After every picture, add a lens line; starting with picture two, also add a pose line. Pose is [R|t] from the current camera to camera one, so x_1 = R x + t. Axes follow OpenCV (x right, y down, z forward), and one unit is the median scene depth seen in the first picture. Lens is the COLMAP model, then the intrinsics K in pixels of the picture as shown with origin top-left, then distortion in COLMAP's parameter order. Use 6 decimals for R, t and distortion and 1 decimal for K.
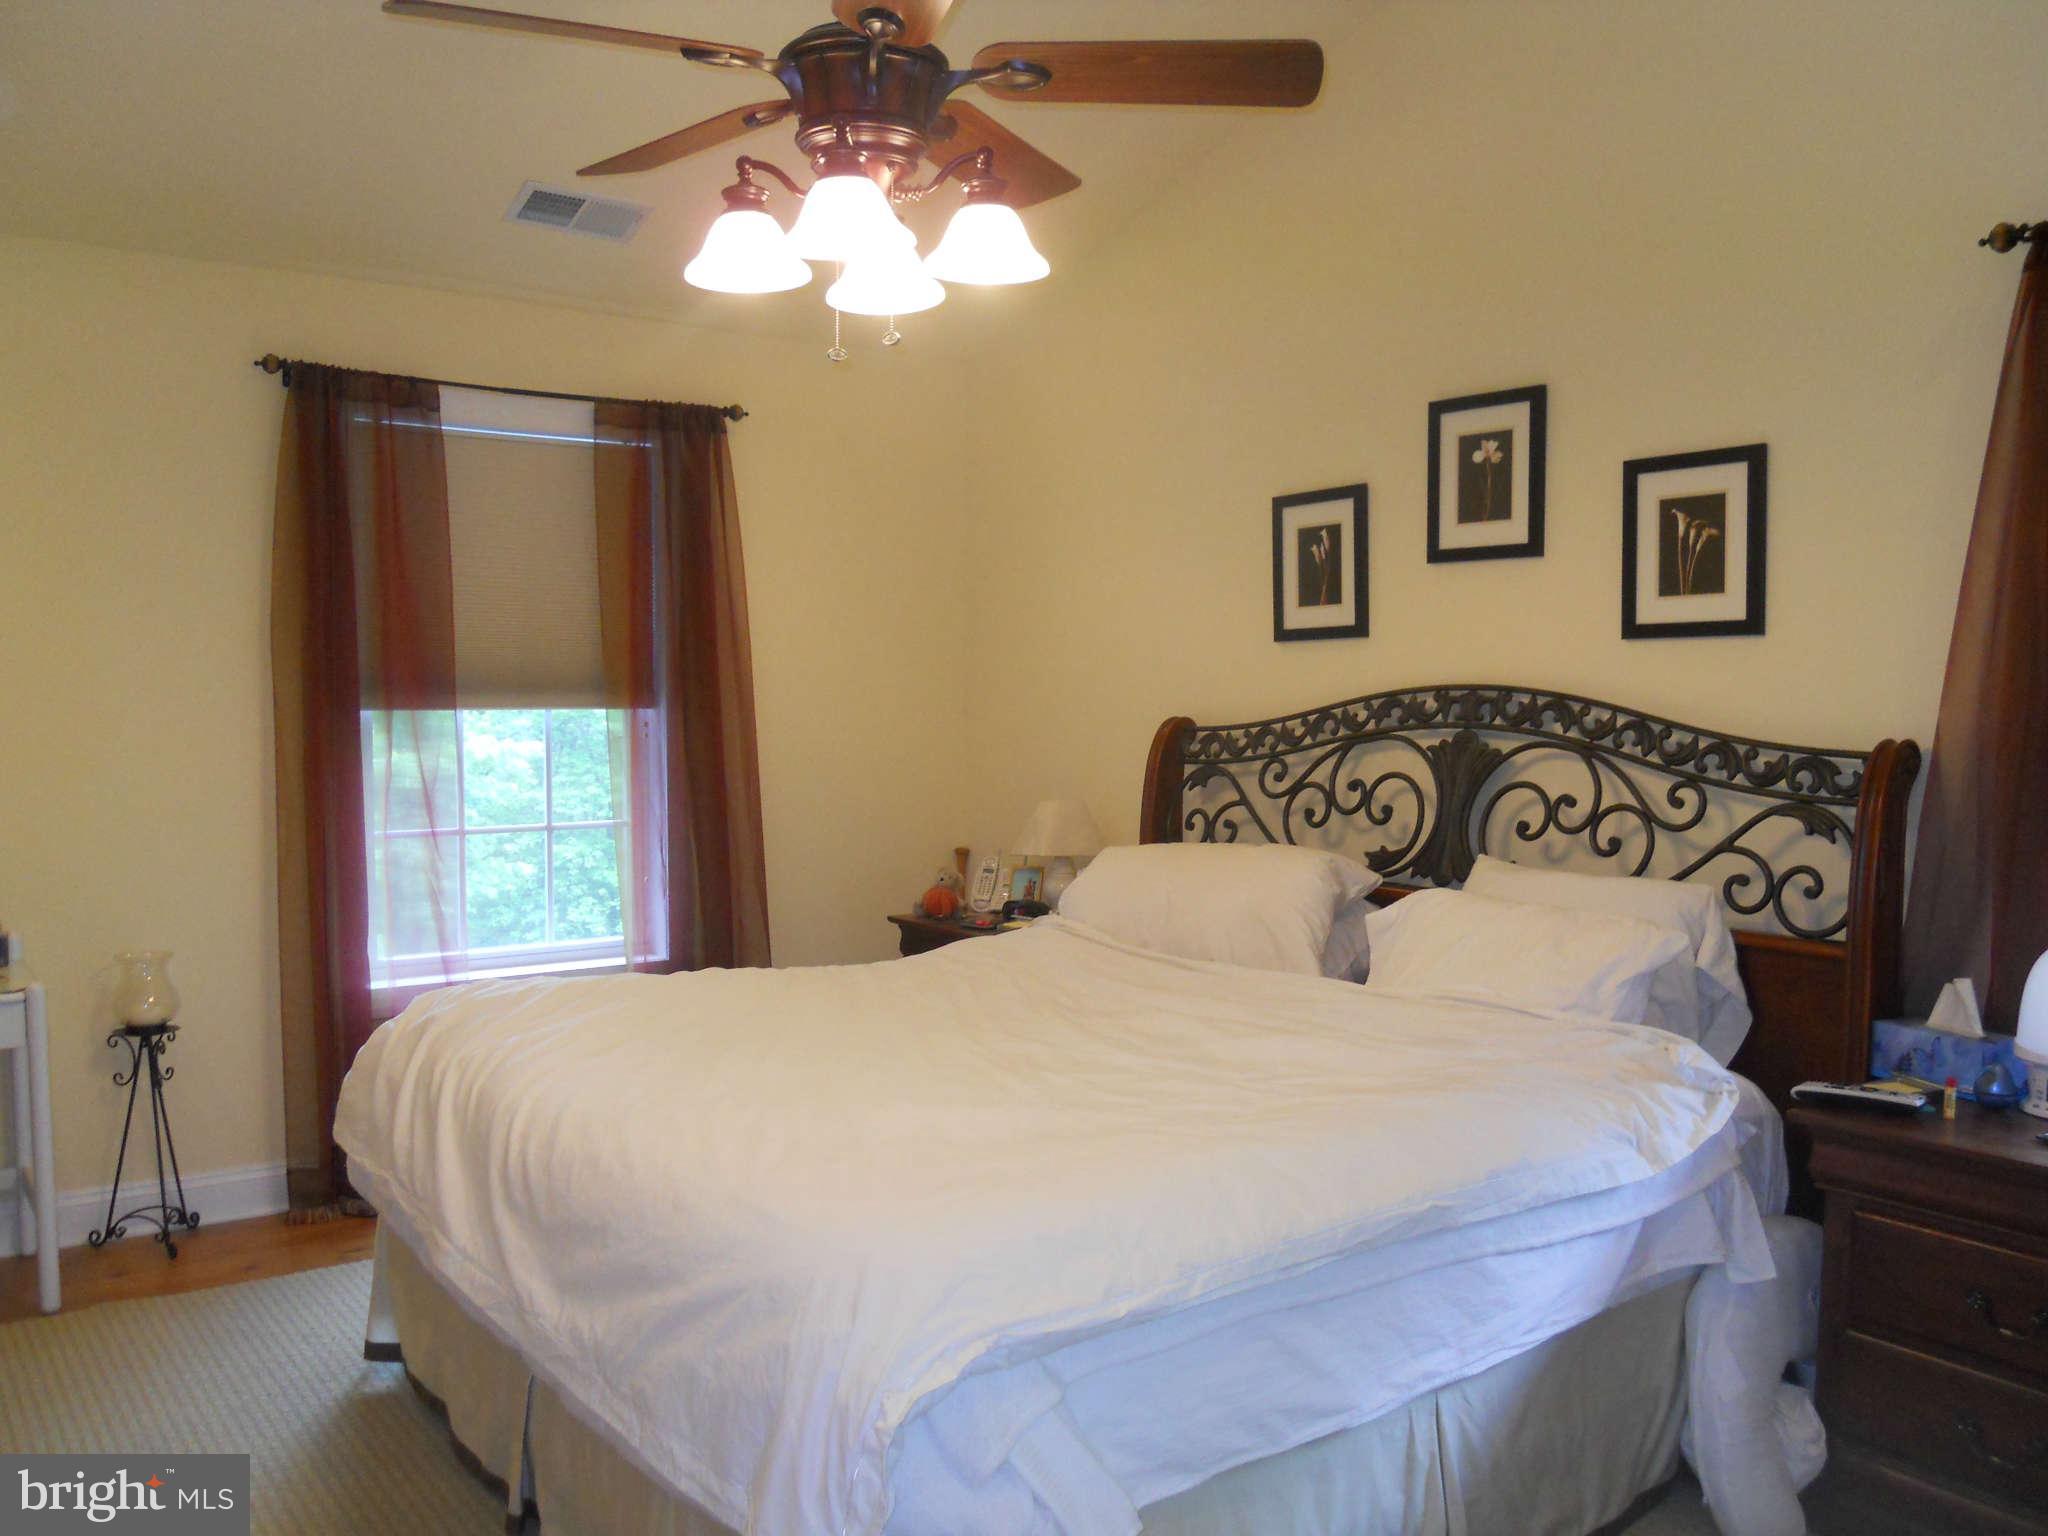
lens RADIAL K [[1721.9, 0, 1024.0], [0, 1721.9, 768.0], [0, 0, 1]] dist [-0.072160, -0.003459]
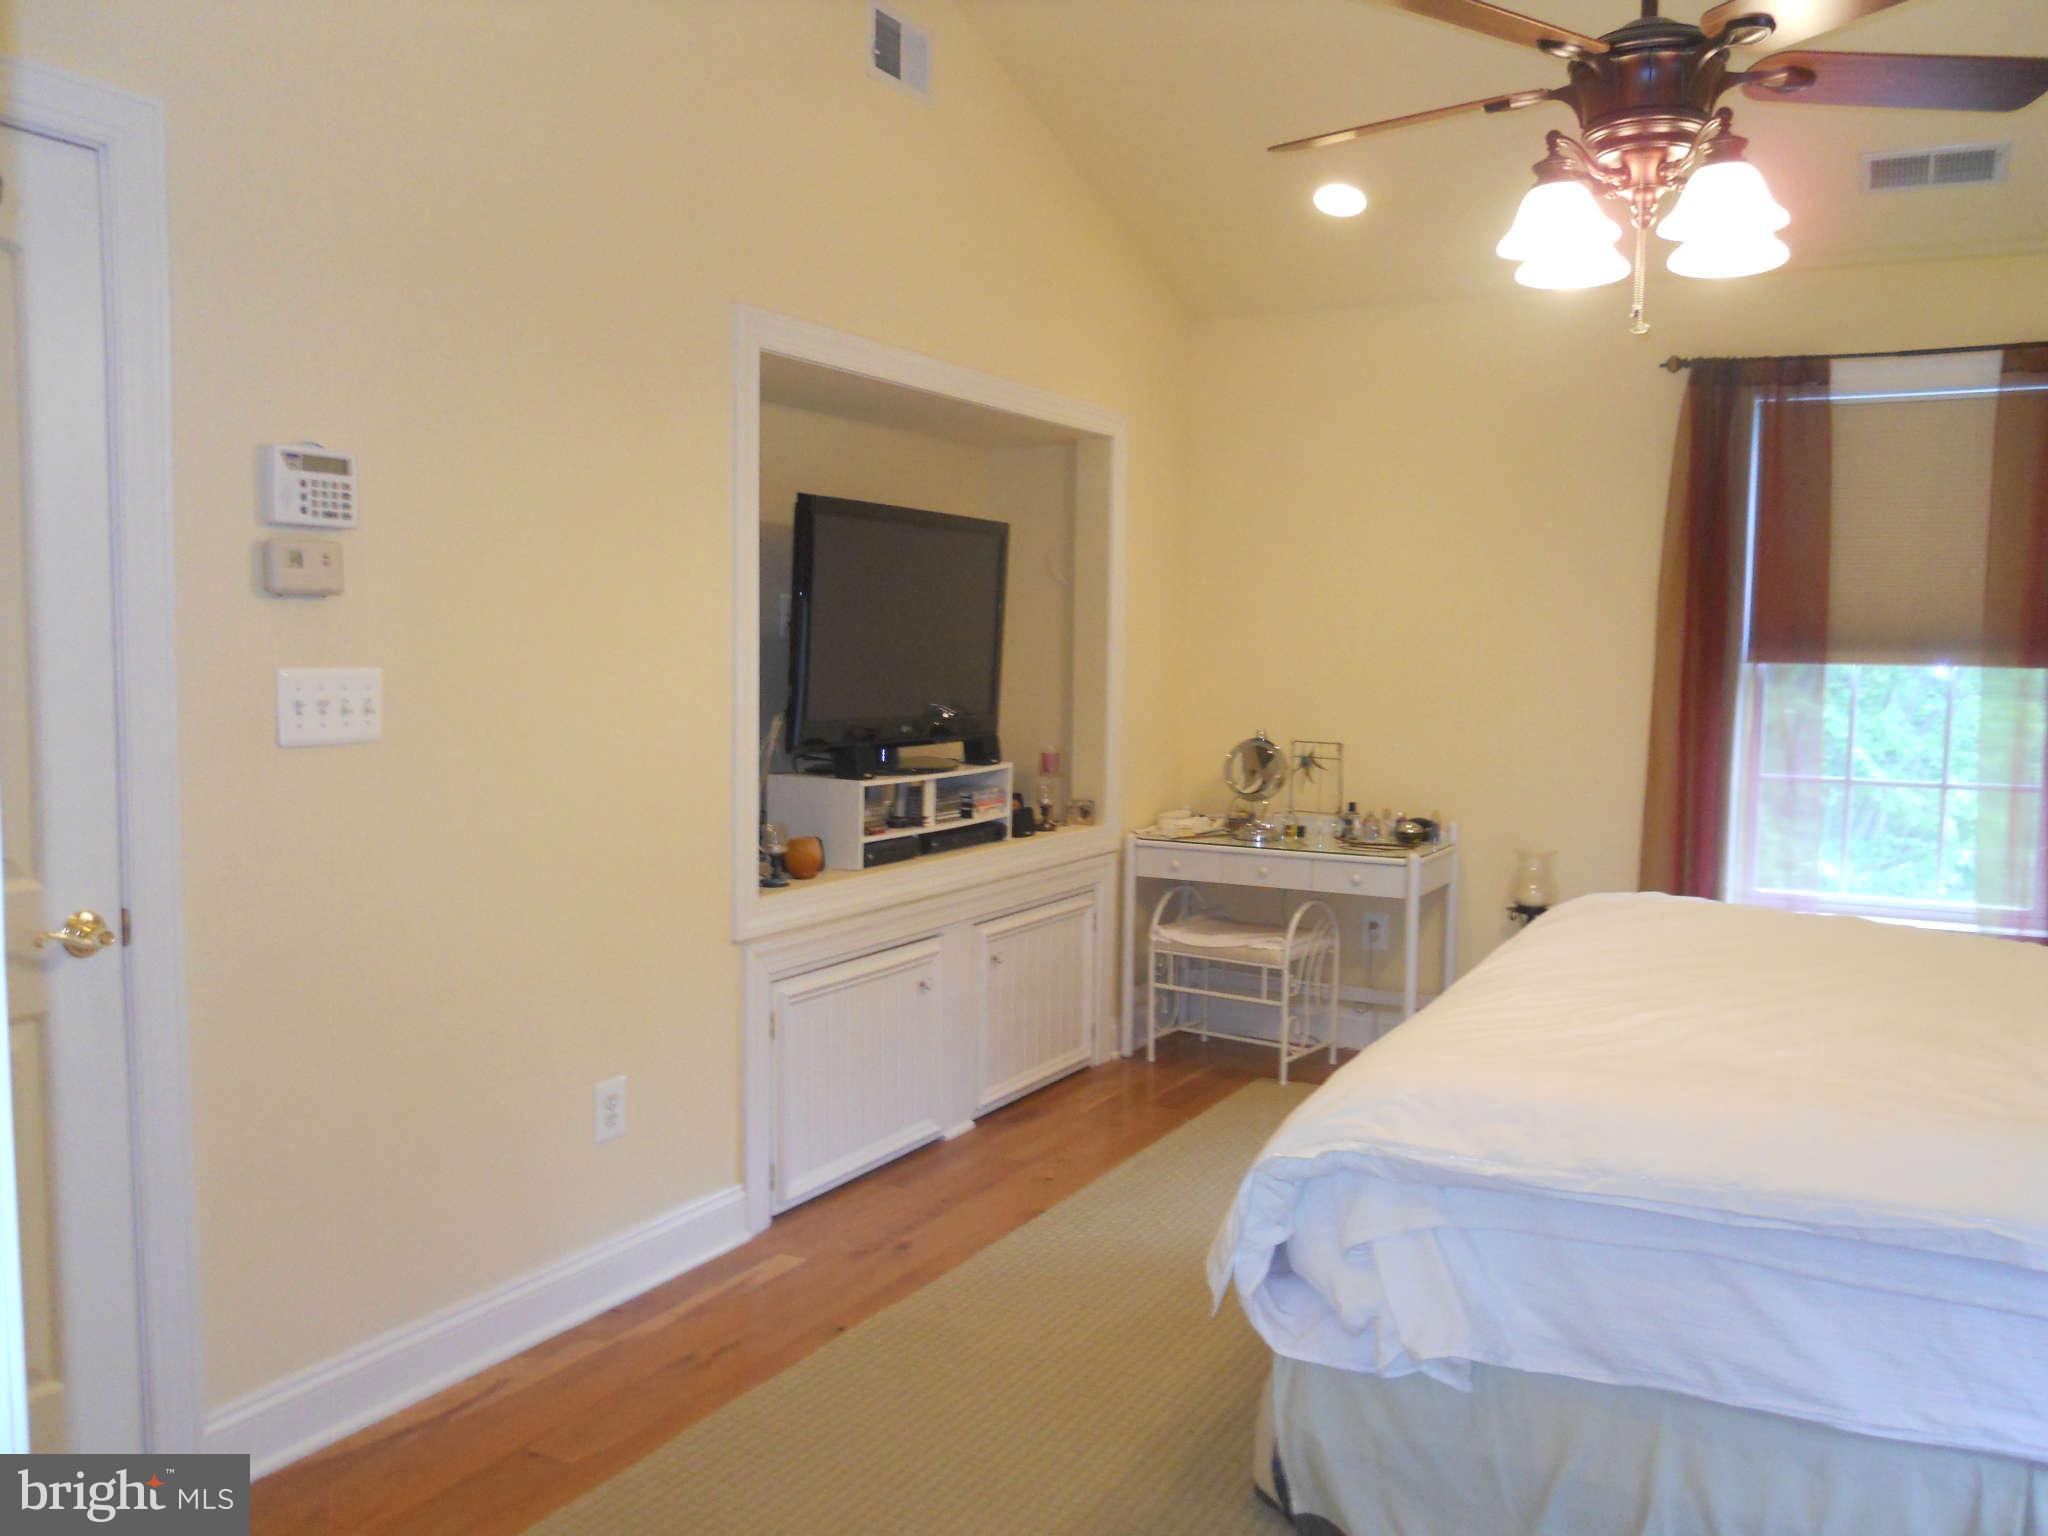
lens RADIAL K [[1668.6, 0, 1024.0], [0, 1668.6, 768.0], [0, 0, 1]] dist [-0.005456, -0.000780]
pose [[0.425162, 0.066192, -0.902694, 0.400898], [-0.050257, 0.997510, 0.049474, 0.004257], [0.903721, 0.024332, 0.427430, 0.103631]]
